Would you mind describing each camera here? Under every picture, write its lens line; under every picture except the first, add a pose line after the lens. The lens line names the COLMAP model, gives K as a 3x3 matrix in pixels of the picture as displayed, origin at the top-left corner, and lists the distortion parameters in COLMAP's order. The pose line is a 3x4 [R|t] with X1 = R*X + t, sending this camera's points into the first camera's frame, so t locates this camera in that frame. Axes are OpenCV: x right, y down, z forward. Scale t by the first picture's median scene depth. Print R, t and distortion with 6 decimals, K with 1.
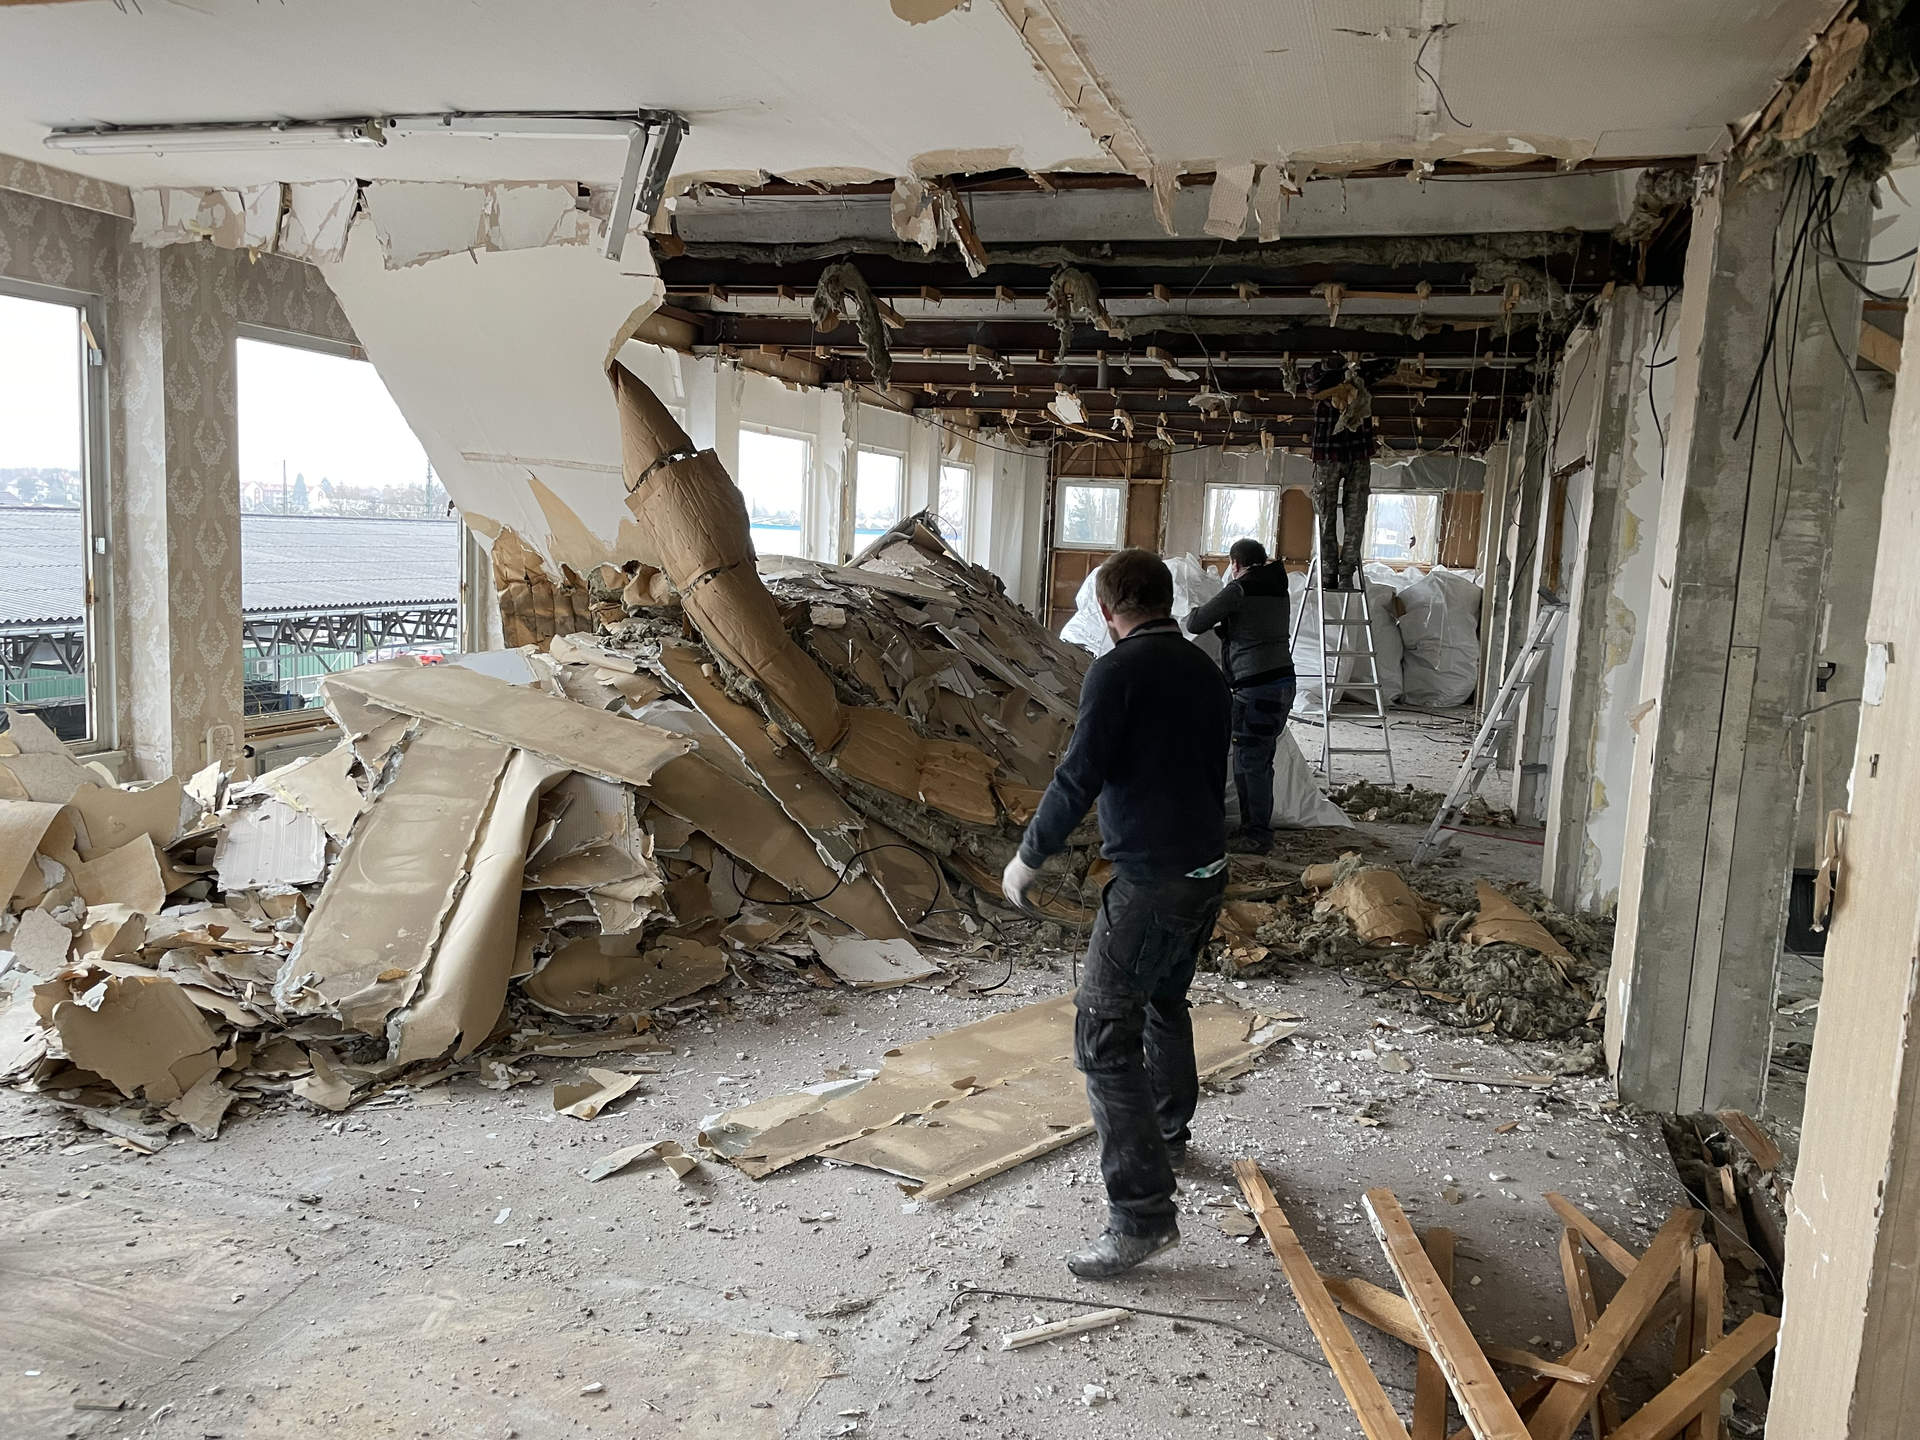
lens RADIAL K [[1436.1, 0, 957.0], [0, 1436.1, 719.2], [0, 0, 1]] dist [0.046405, -0.051565]
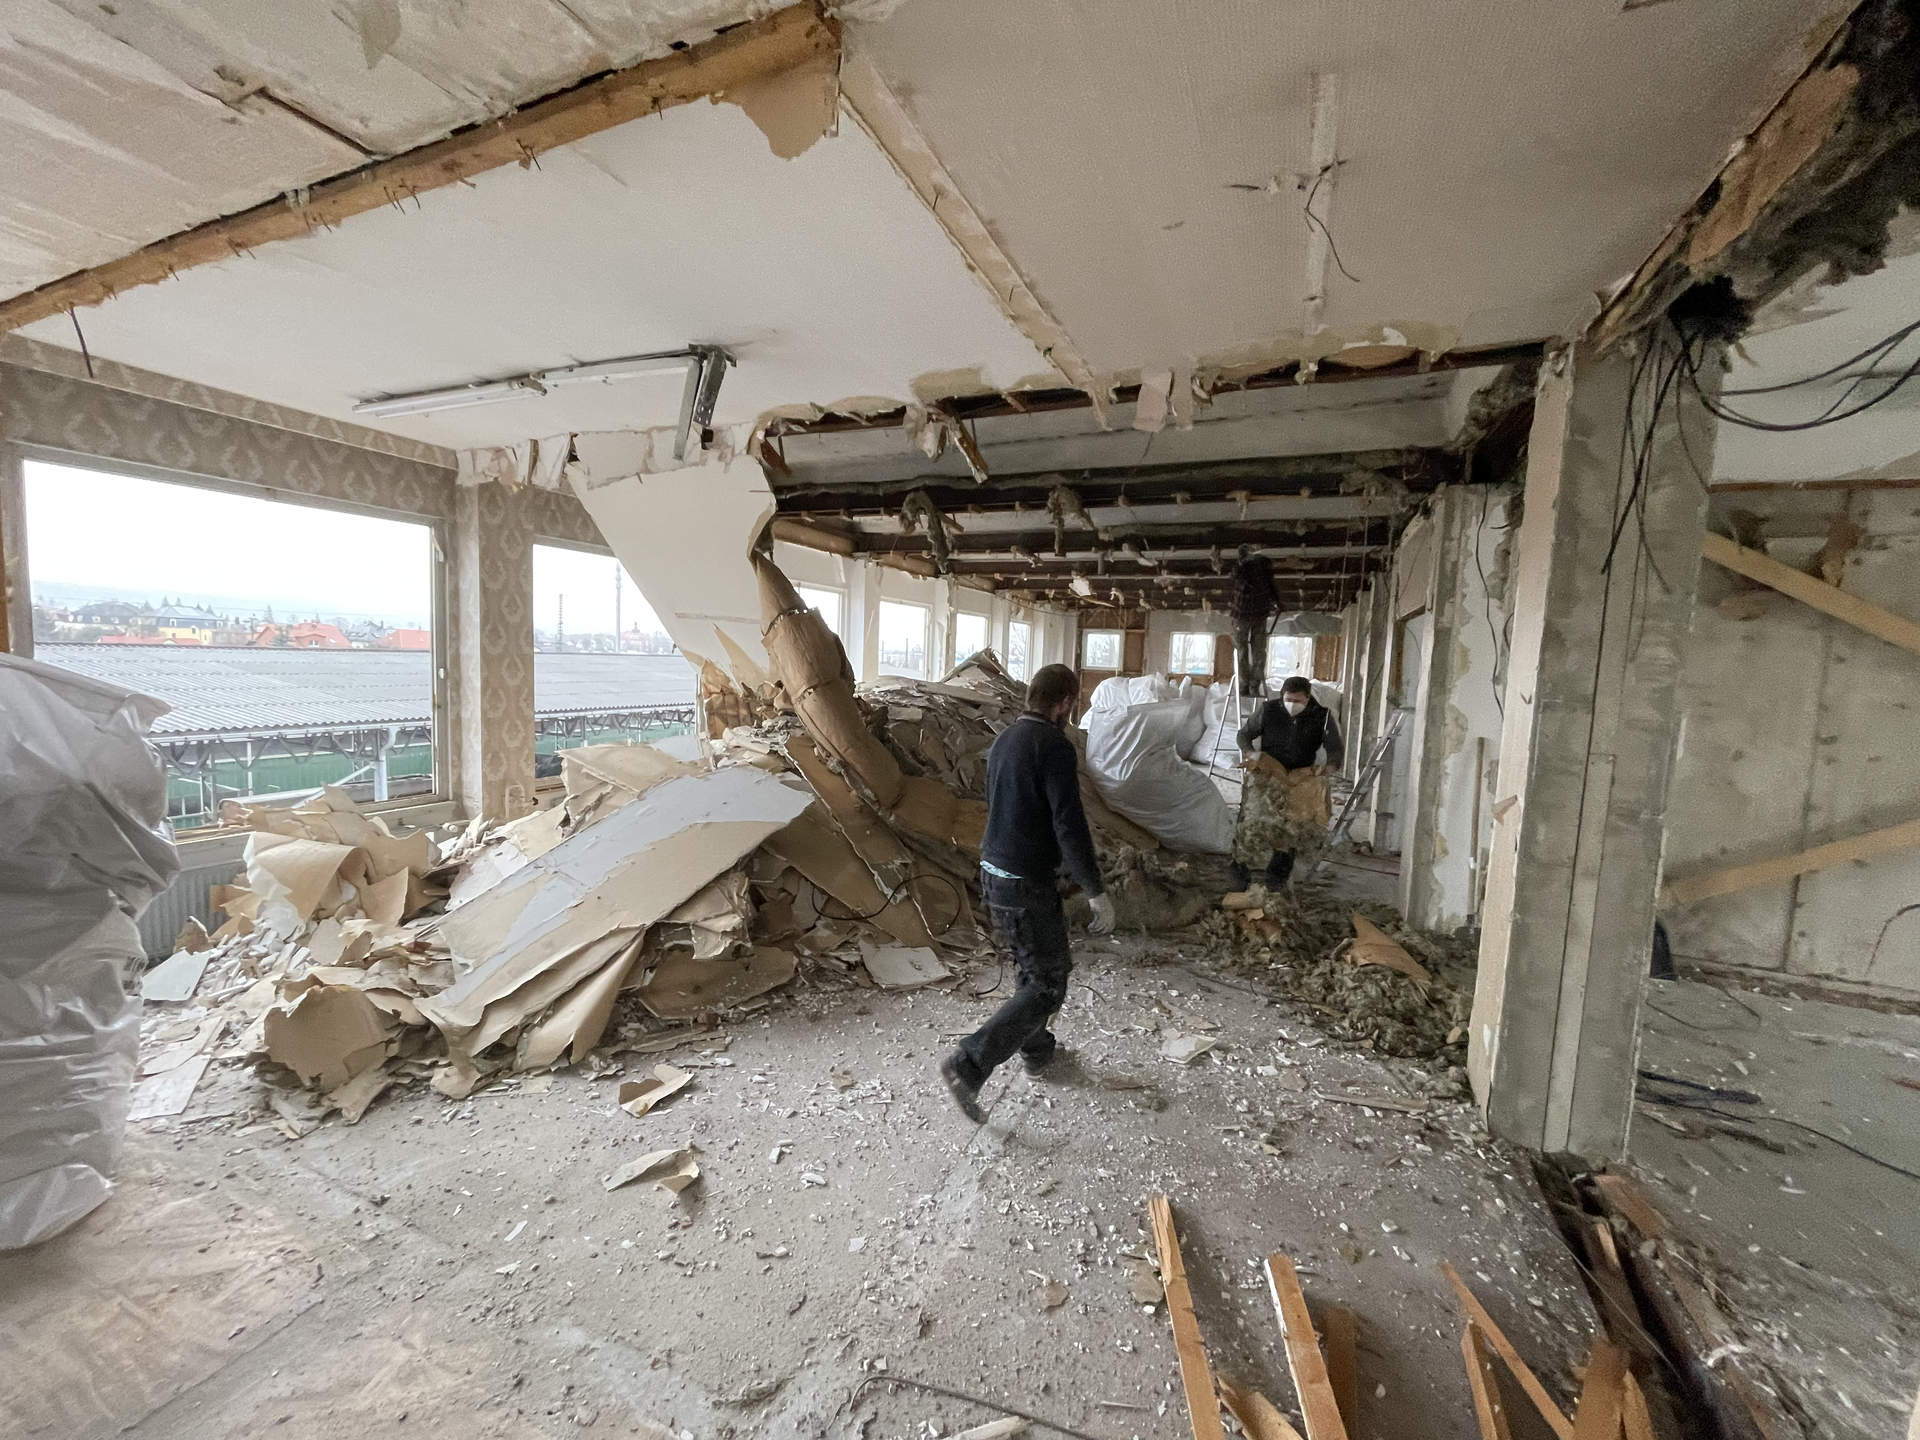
lens RADIAL K [[768.9, 0, 948.1], [0, 768.9, 726.9], [0, 0, 1]] dist [-0.003725, -0.000986]
pose [[0.992826, 0.003648, -0.119511, 0.081025], [-0.008971, 0.998990, -0.044034, -0.034421], [0.119230, 0.044790, 0.991856, 0.278440]]
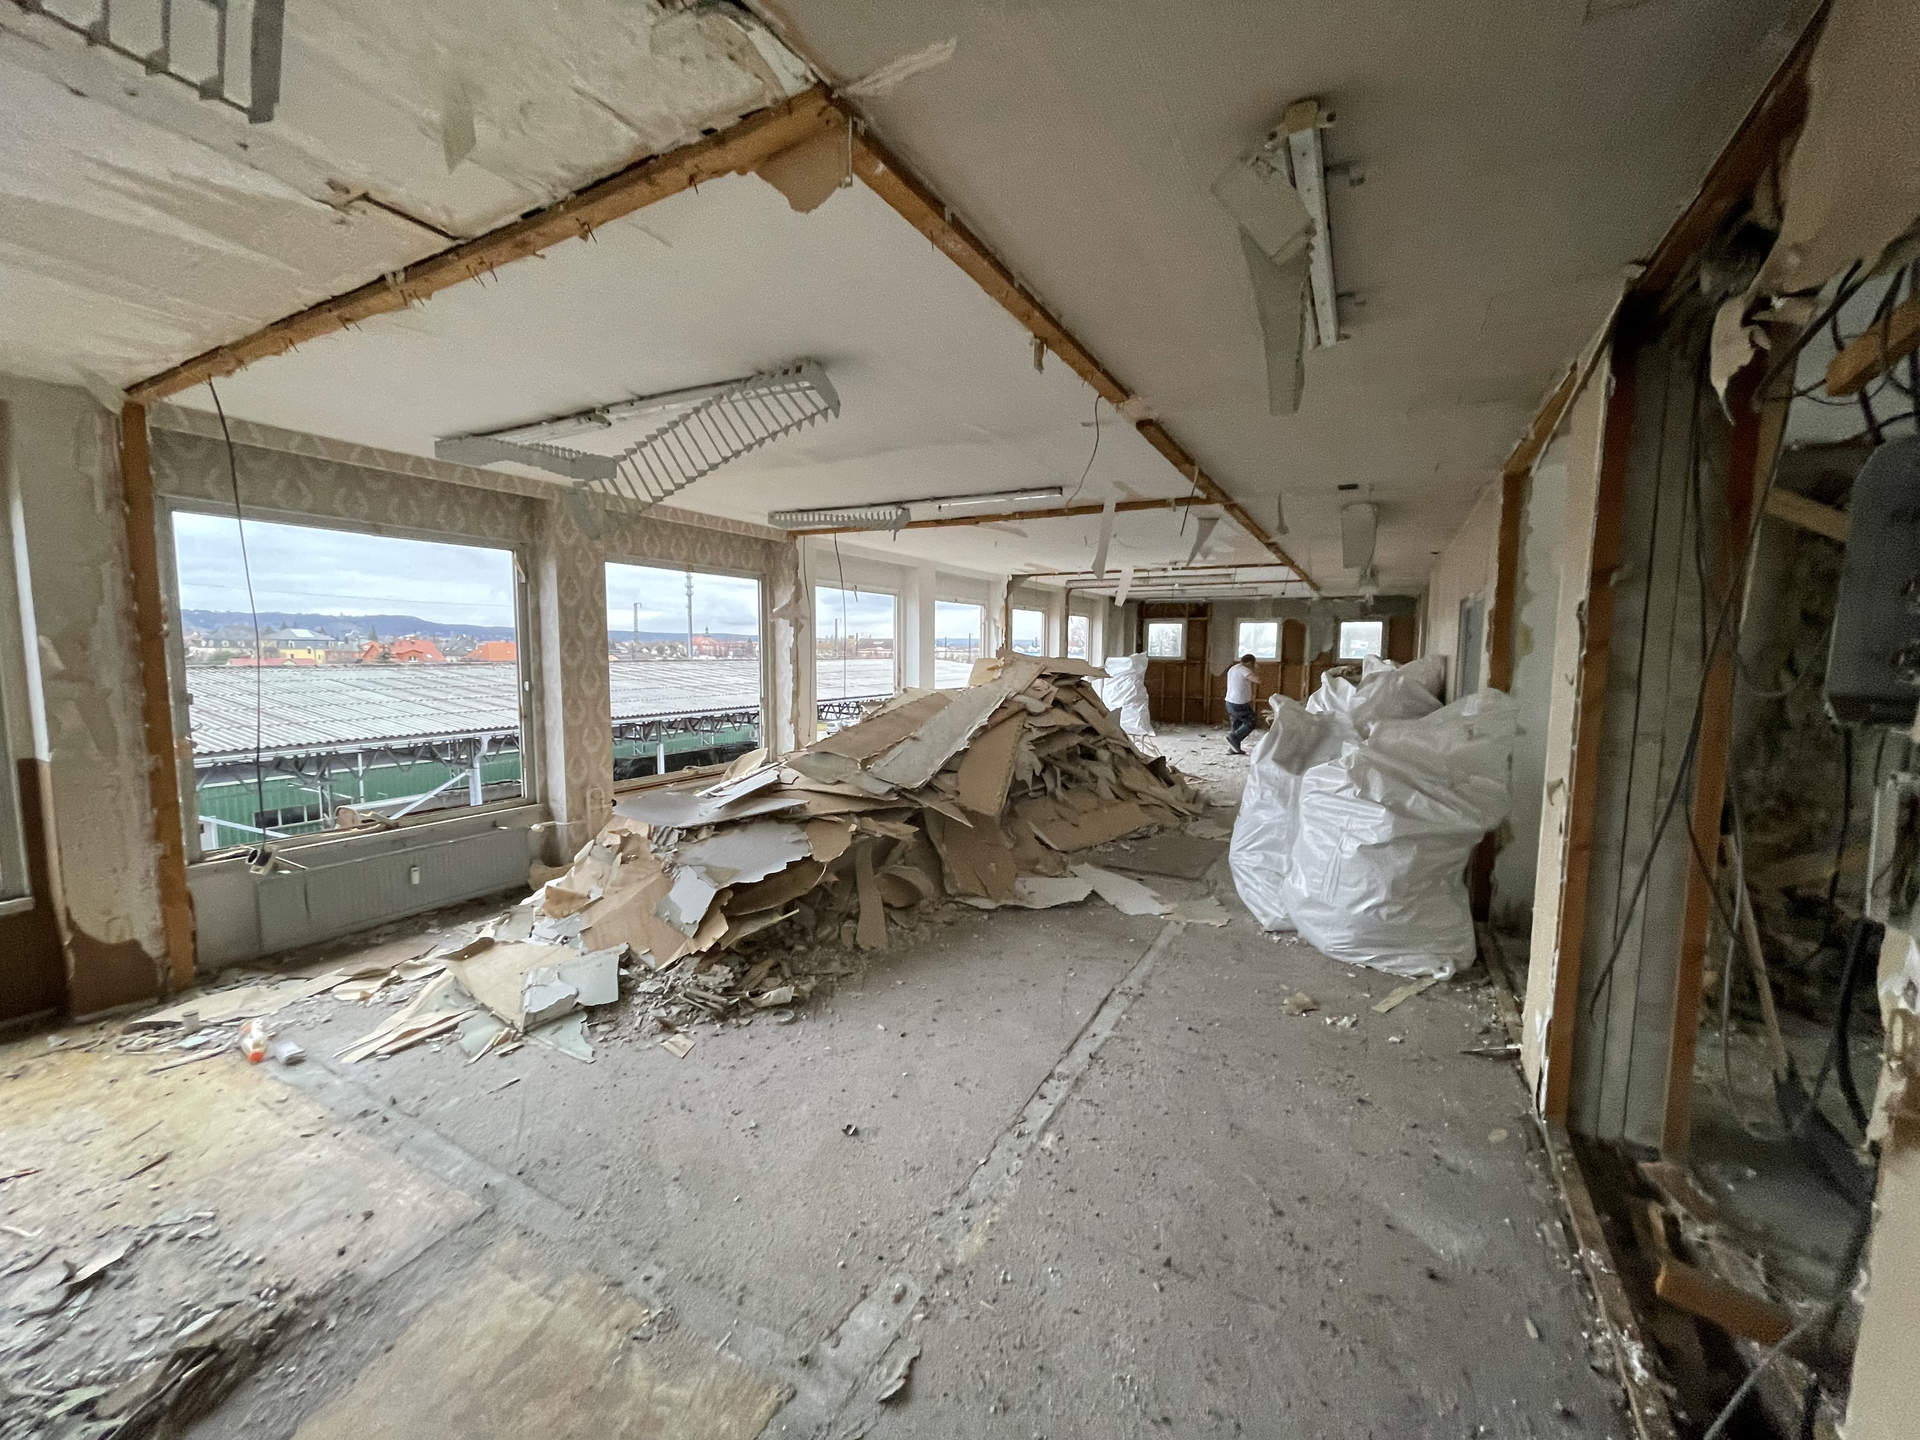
lens RADIAL K [[768.9, 0, 948.4], [0, 768.9, 725.9], [0, 0, 1]] dist [-0.003725, -0.000986]
pose [[0.979235, -0.020850, -0.201655, 0.104881], [0.013041, 0.999115, -0.039977, -0.034729], [0.202310, 0.036517, 0.978641, 0.251573]]
